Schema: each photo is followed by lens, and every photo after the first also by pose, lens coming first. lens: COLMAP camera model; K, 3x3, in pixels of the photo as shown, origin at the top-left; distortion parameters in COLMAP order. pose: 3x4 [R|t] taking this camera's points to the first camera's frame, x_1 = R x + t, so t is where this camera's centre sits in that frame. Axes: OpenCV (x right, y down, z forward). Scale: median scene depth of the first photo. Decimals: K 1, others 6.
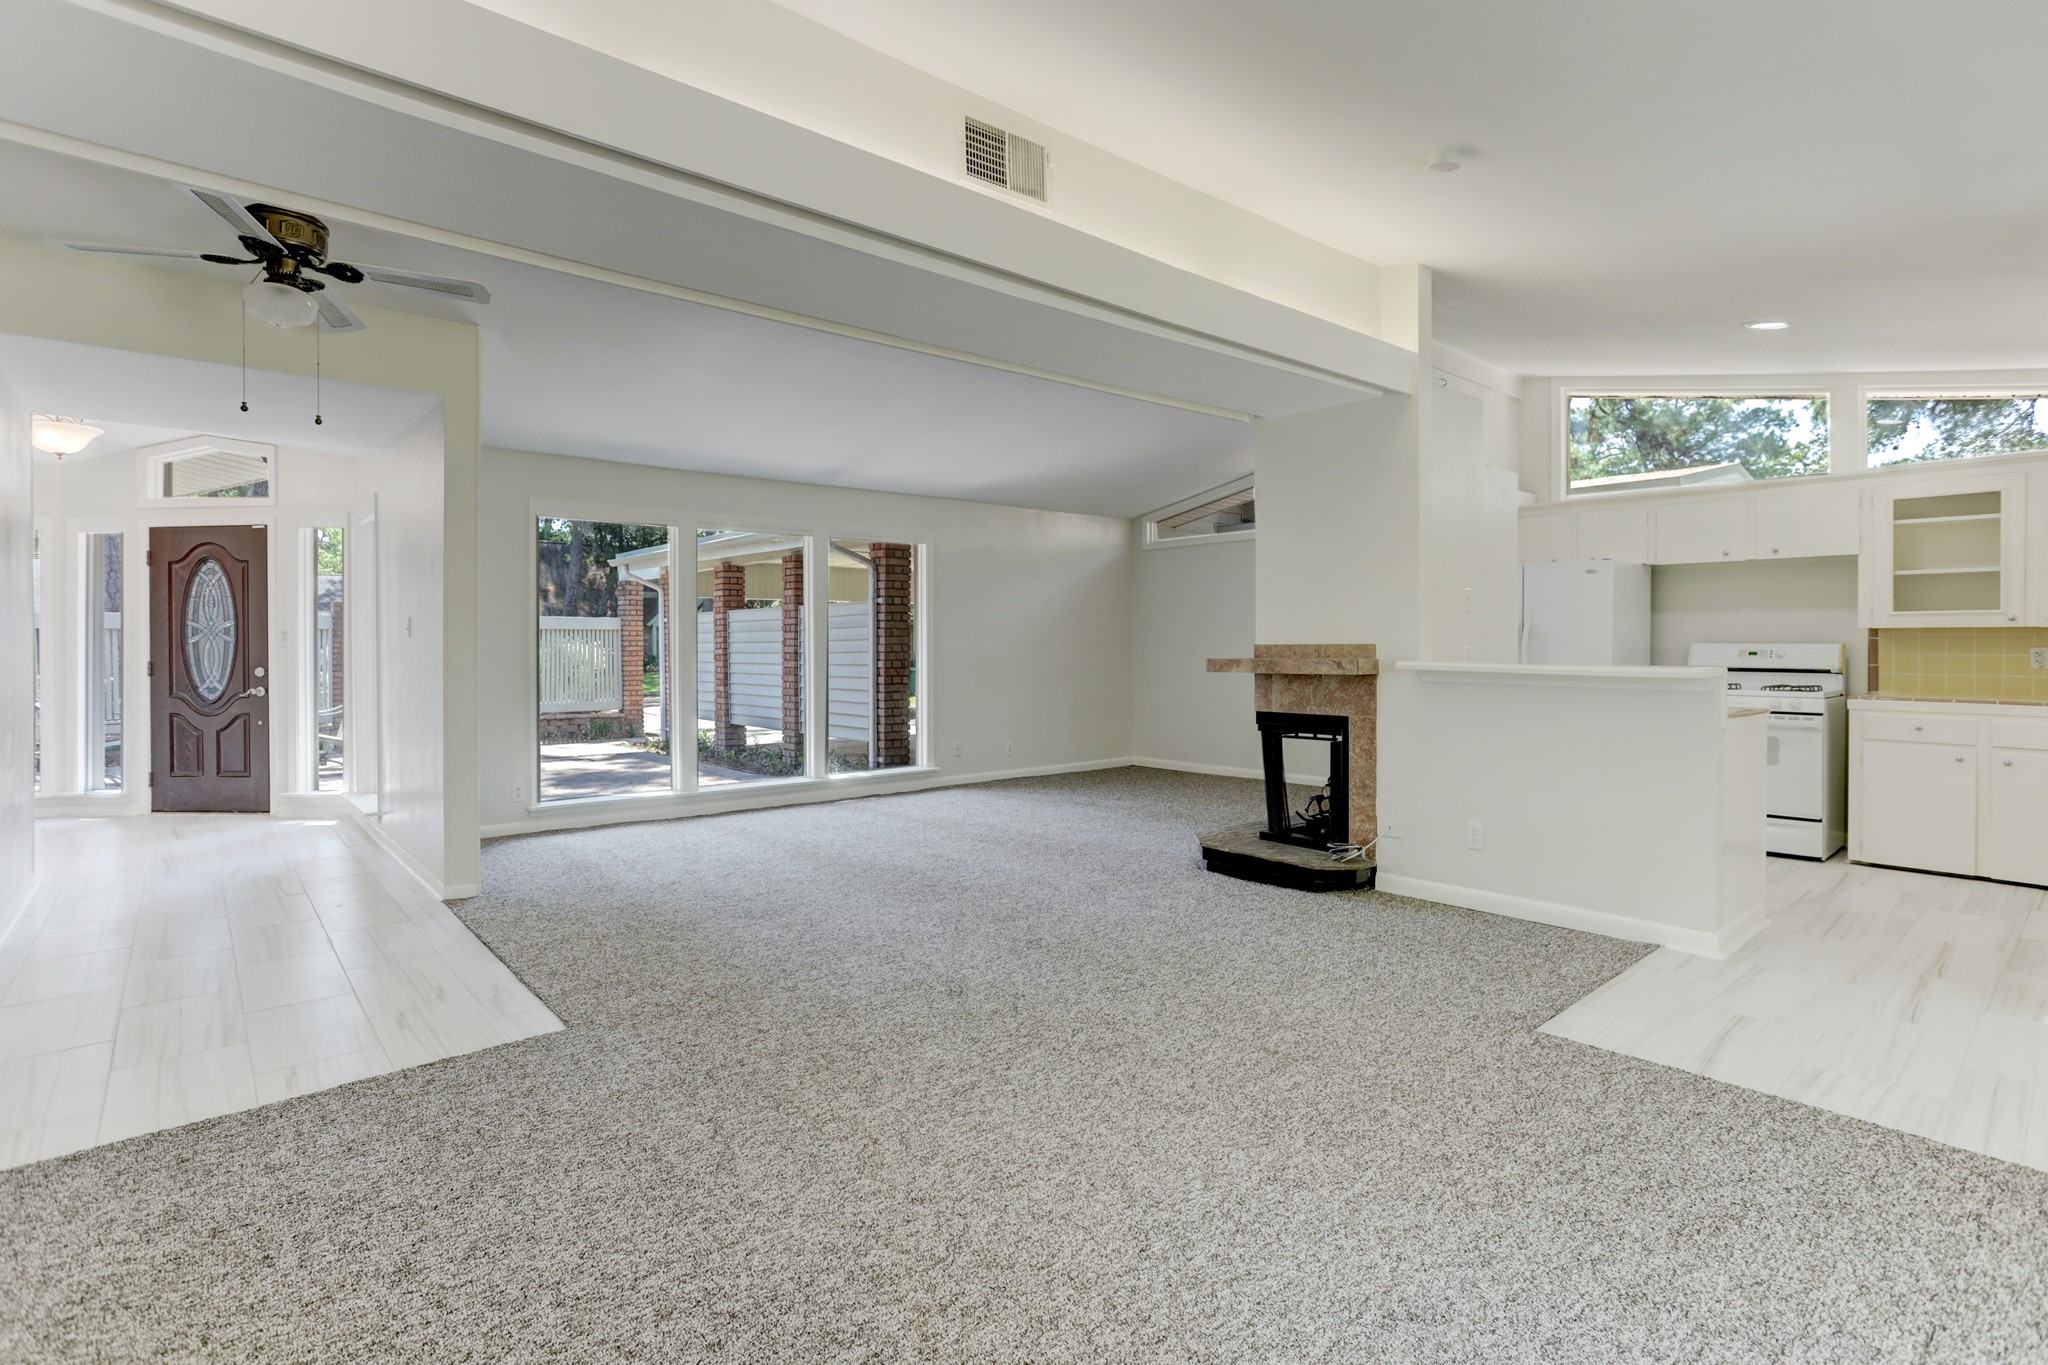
lens RADIAL K [[988.4, 0, 1021.6], [0, 988.4, 651.4], [0, 0, 1]] dist [-0.041400, 0.026138]
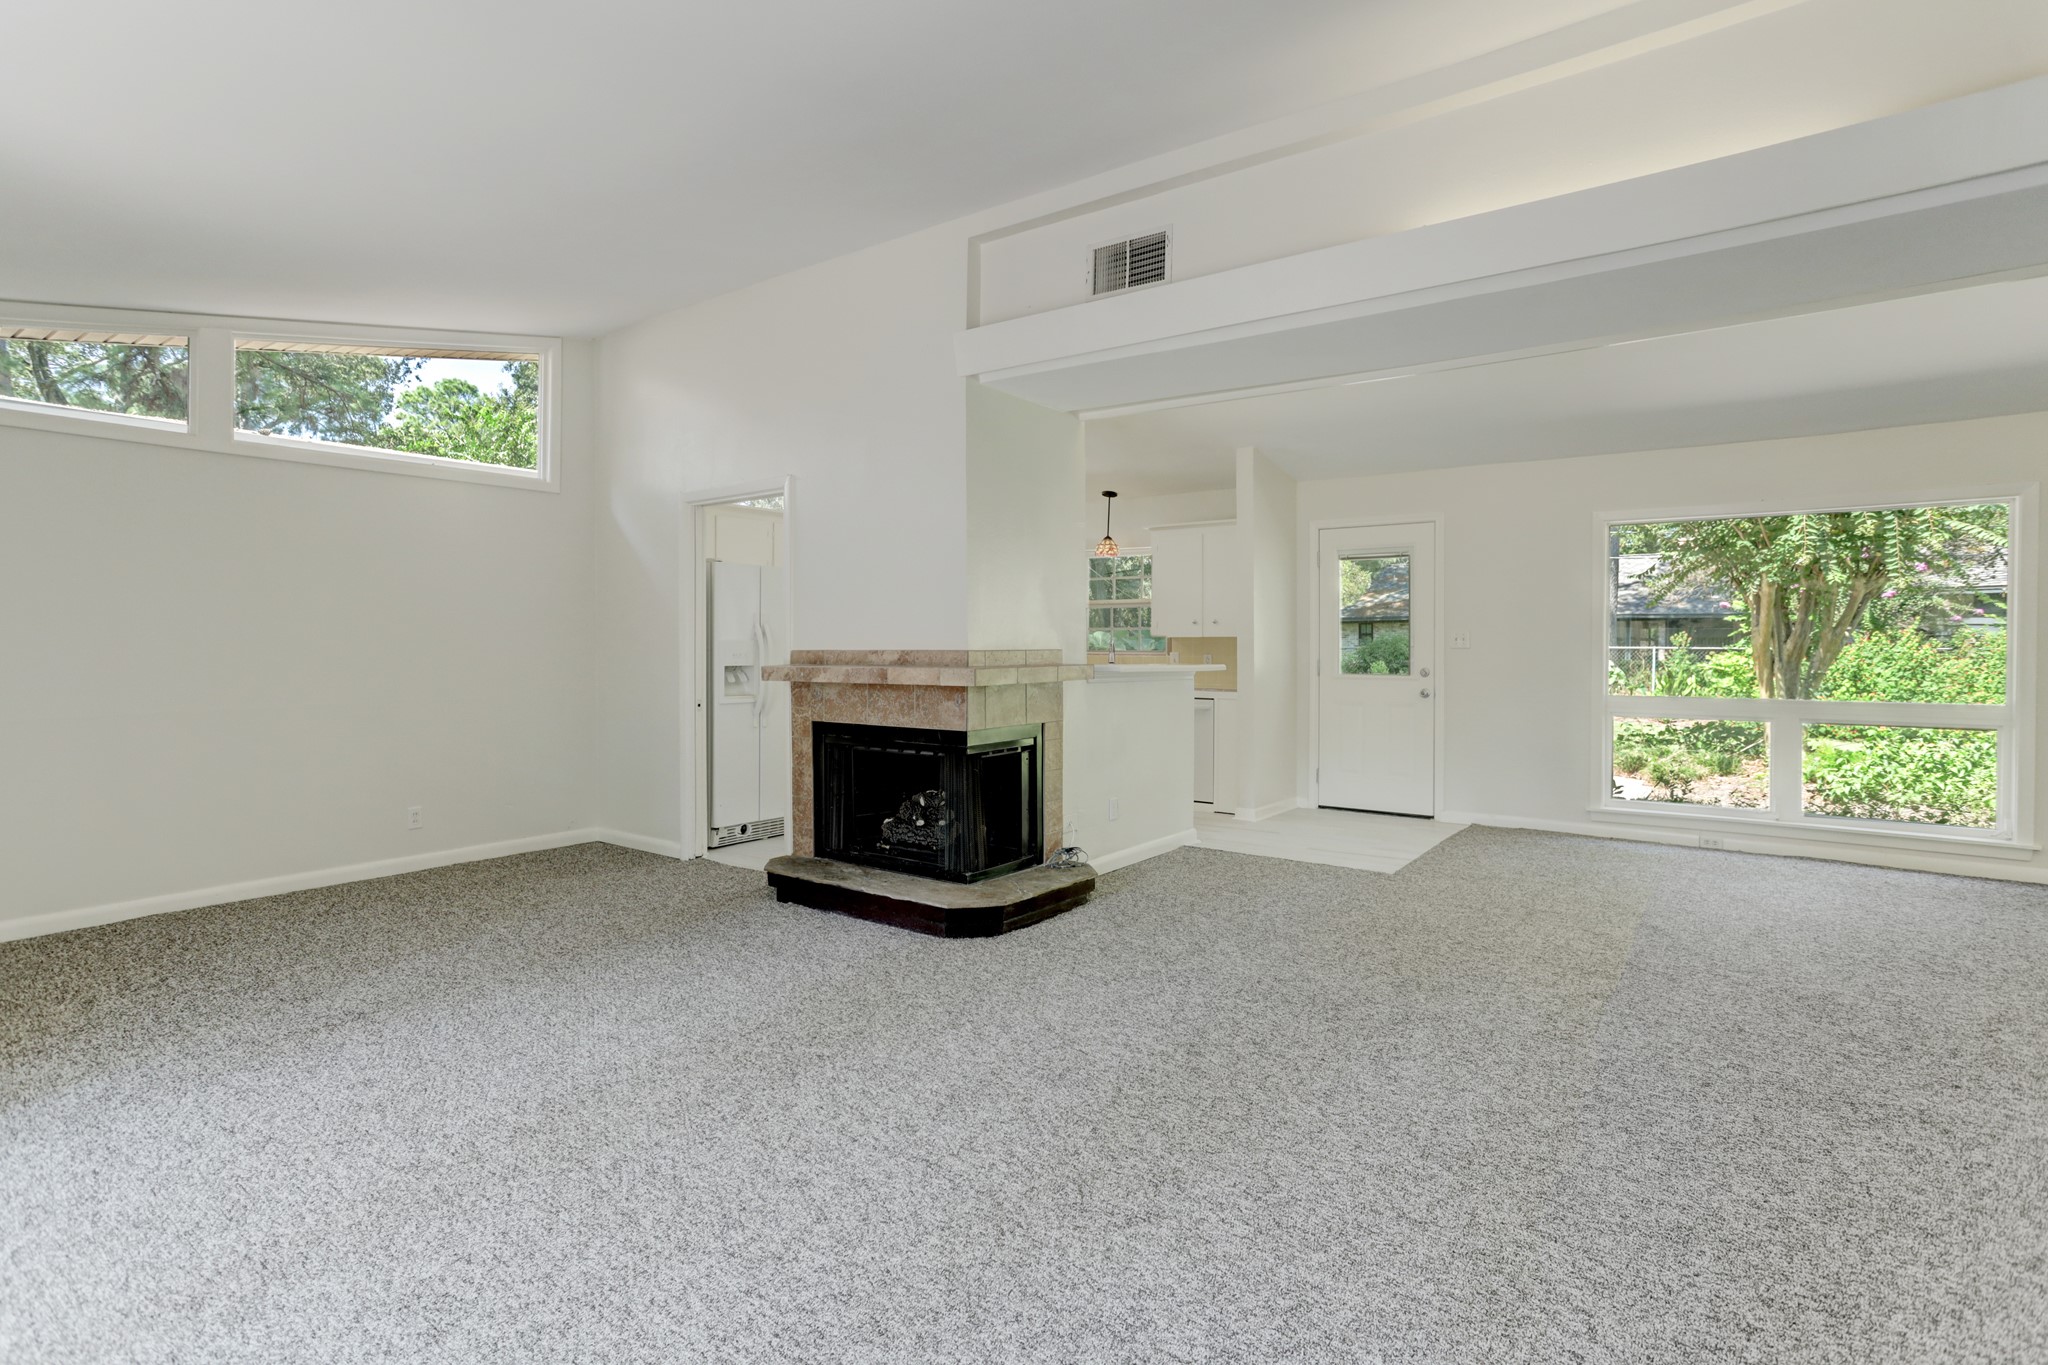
lens RADIAL K [[988.4, 0, 1021.6], [0, 988.4, 651.4], [0, 0, 1]] dist [-0.041400, 0.026138]
pose [[-0.211493, -0.001917, 0.977378, -0.652623], [0.006102, 0.999976, 0.003282, -0.010102], [-0.977361, 0.006659, -0.211476, 1.266579]]
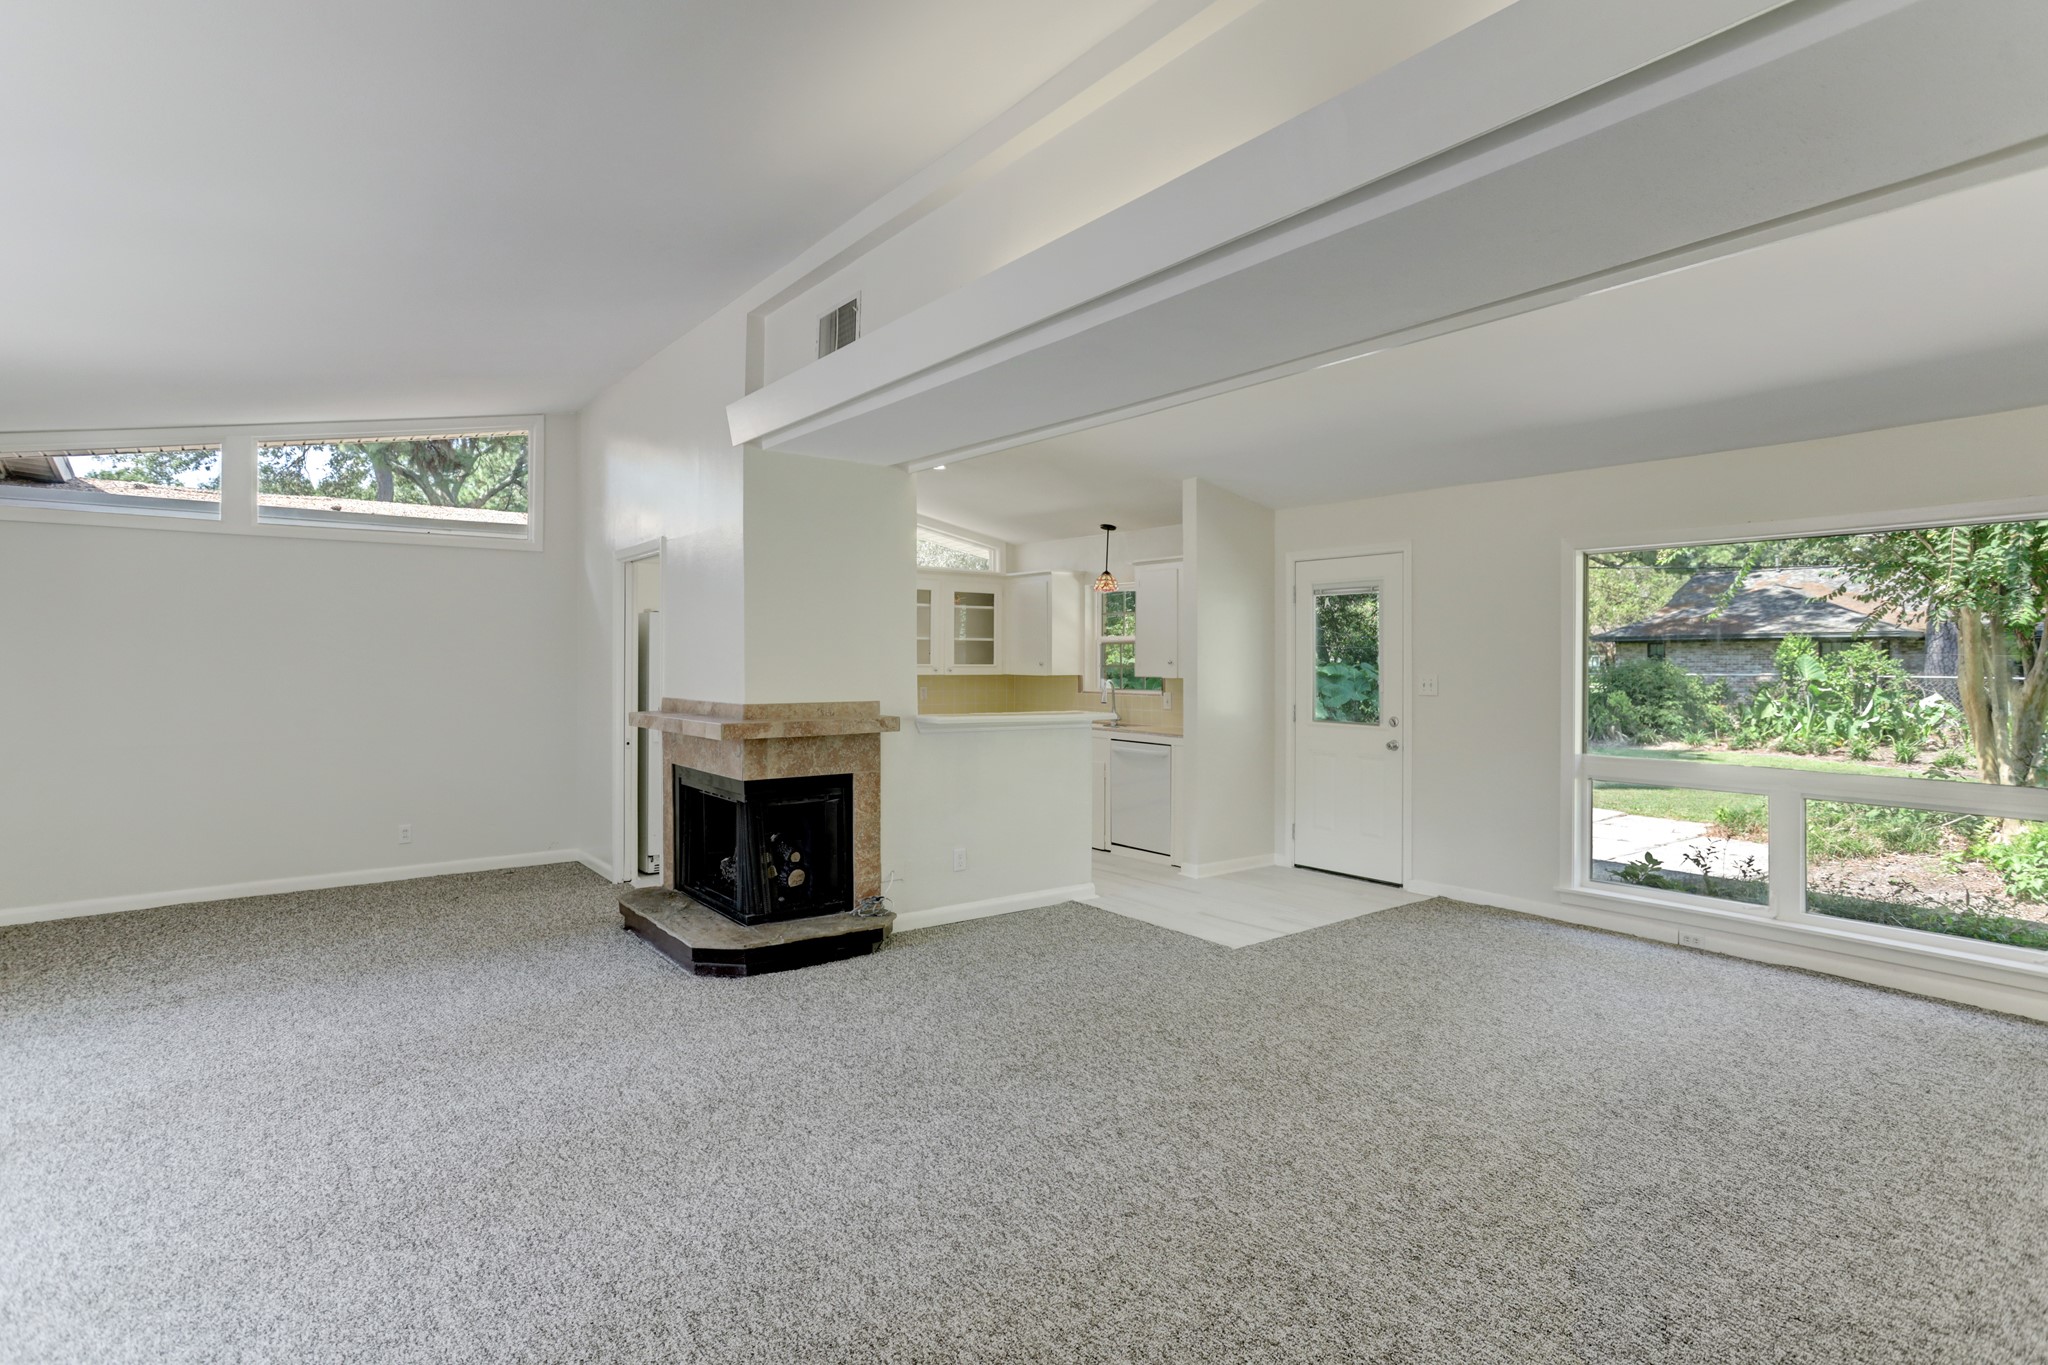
lens RADIAL K [[1026.6, 0, 1021.7], [0, 1026.6, 656.3], [0, 0, 1]] dist [-0.041246, 0.032554]
pose [[0.065622, 0.009766, 0.997797, -0.728747], [0.003247, 0.999945, -0.010001, -0.044408], [-0.997839, 0.003896, 0.065587, 0.779335]]
